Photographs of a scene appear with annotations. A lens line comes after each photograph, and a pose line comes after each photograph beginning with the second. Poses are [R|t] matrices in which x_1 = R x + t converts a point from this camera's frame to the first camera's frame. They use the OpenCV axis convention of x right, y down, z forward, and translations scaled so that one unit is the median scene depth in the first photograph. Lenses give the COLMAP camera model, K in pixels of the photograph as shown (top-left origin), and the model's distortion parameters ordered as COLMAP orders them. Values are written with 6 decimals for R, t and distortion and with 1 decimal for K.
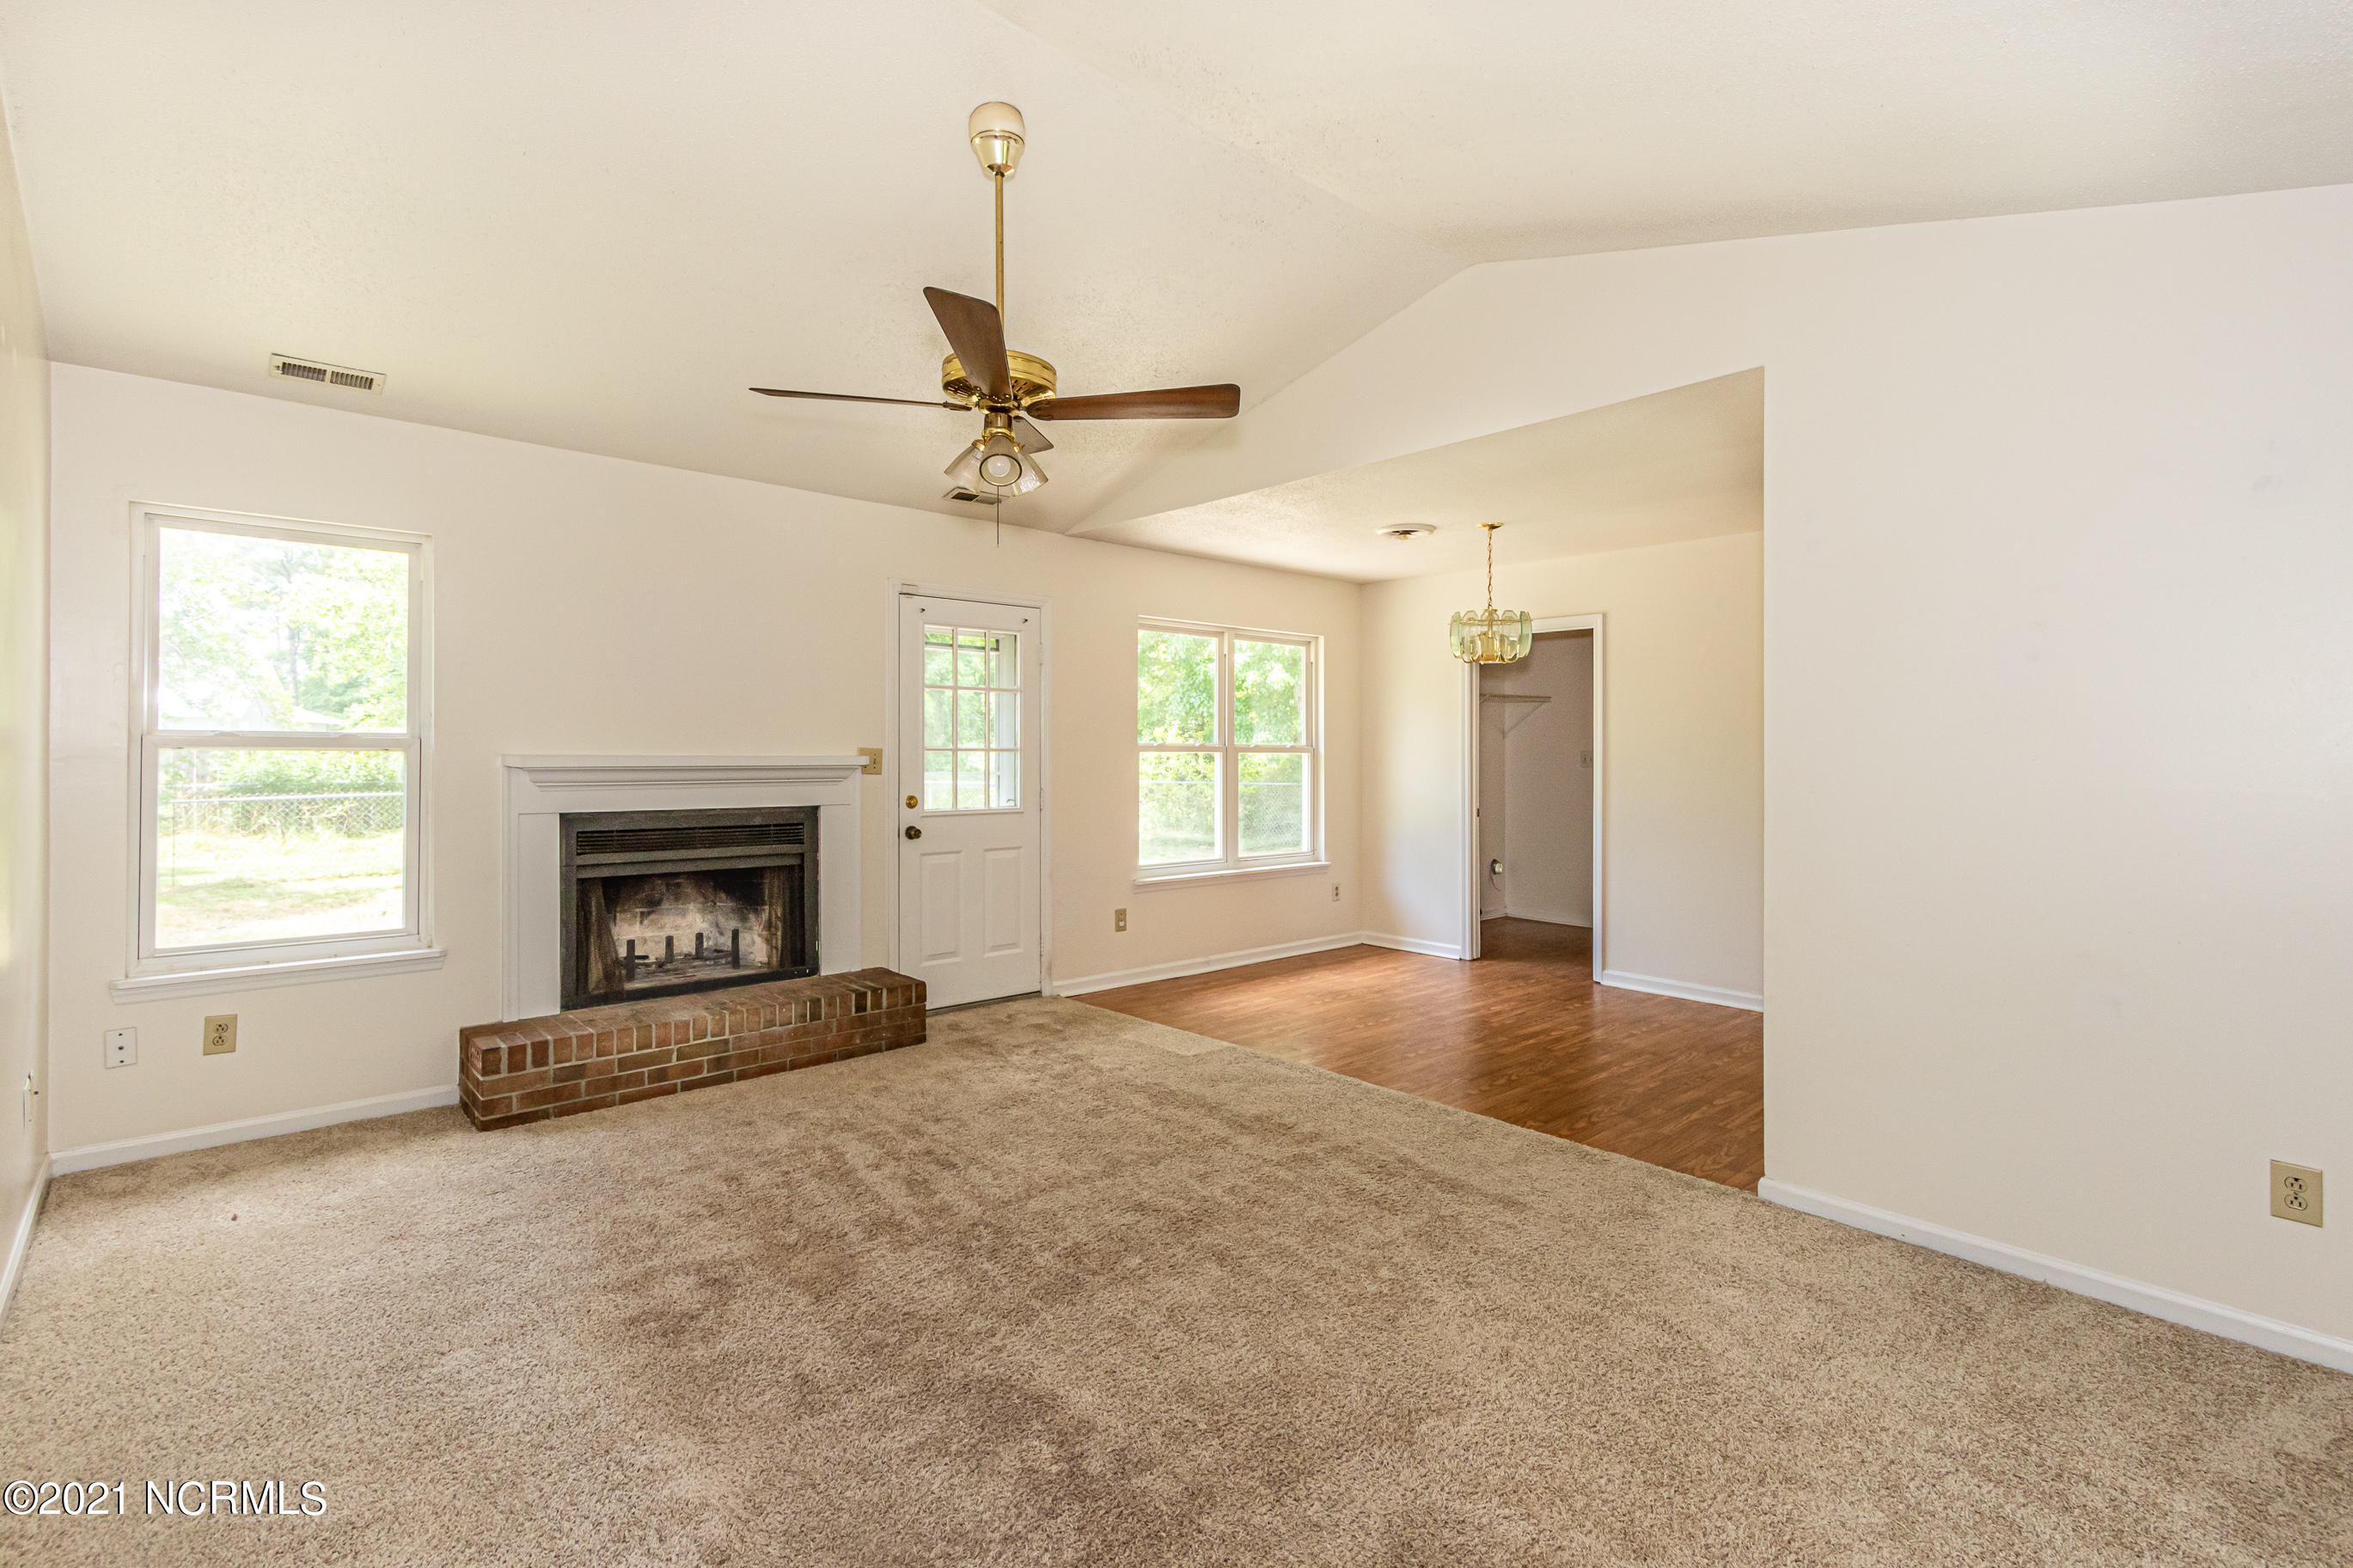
lens RADIAL K [[1085.1, 0, 1213.4], [0, 1085.1, 756.0], [0, 0, 1]] dist [0.007460, -0.002734]
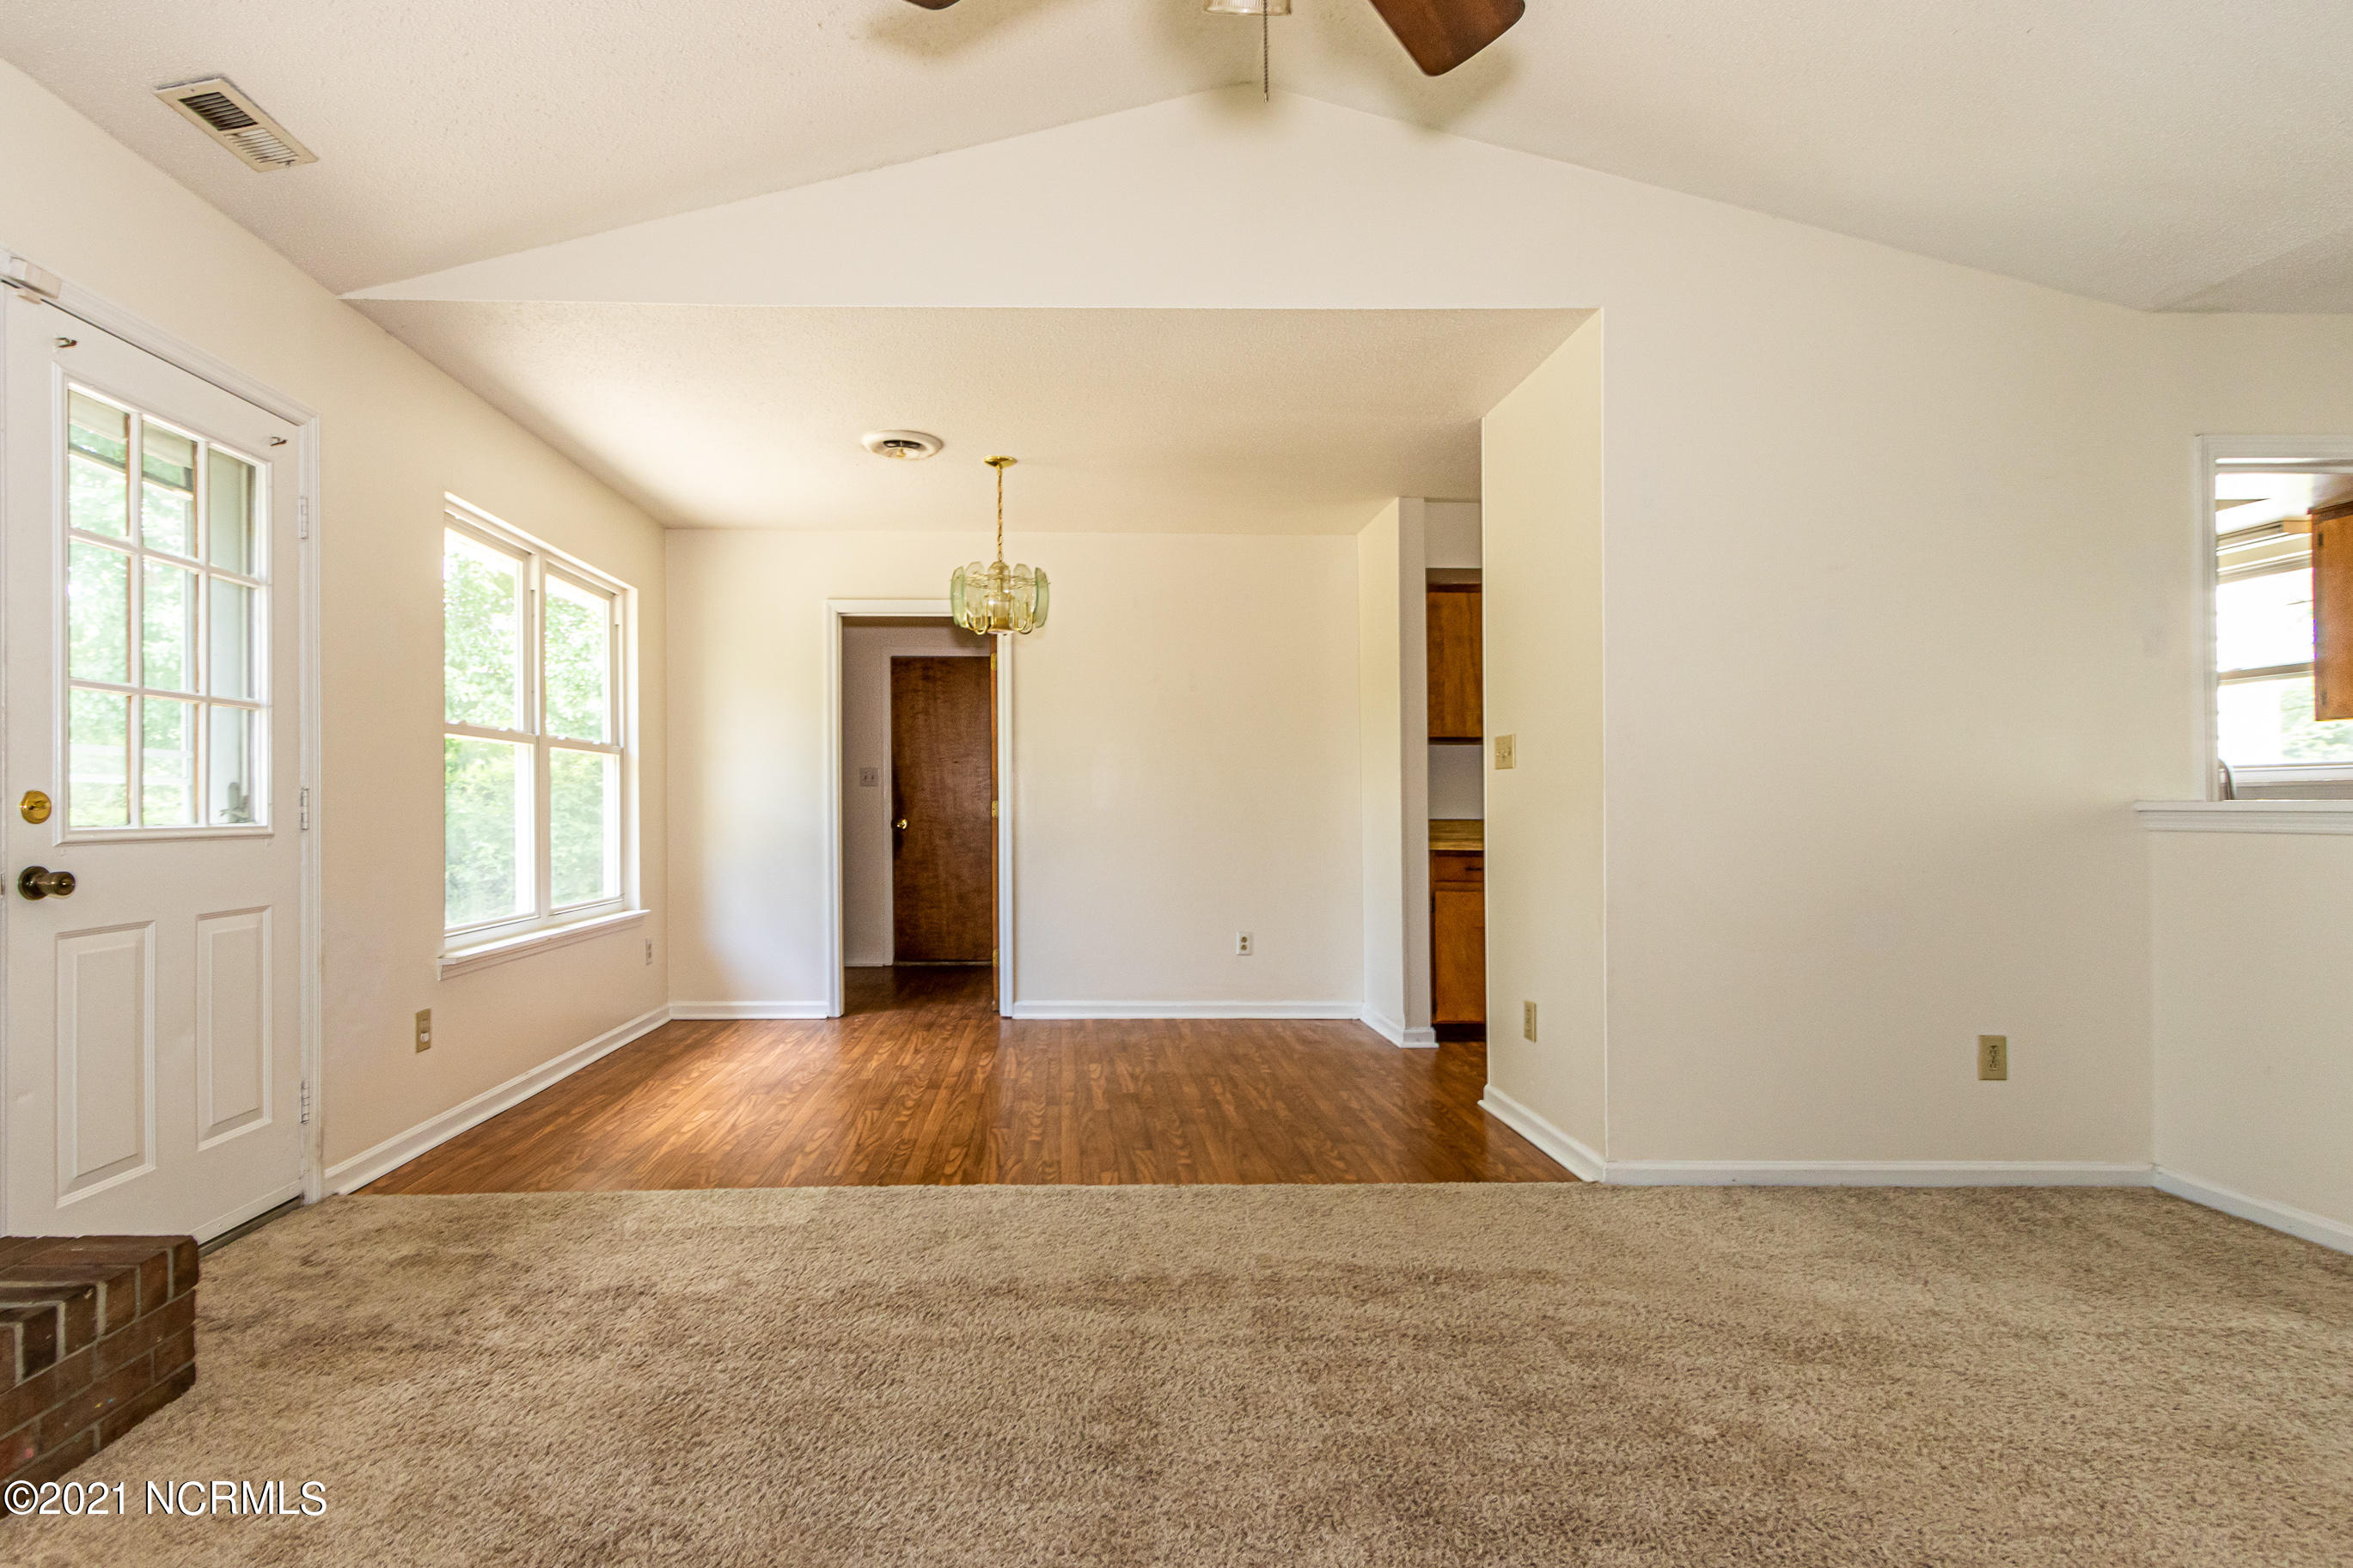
lens RADIAL K [[1085.1, 0, 1089.6], [0, 1085.1, 820.3], [0, 0, 1]] dist [0.007460, -0.002734]
pose [[0.675069, -0.016809, 0.737563, -0.361644], [0.009588, 0.999856, 0.014011, 0.053018], [-0.737692, -0.002387, 0.675133, 0.509200]]
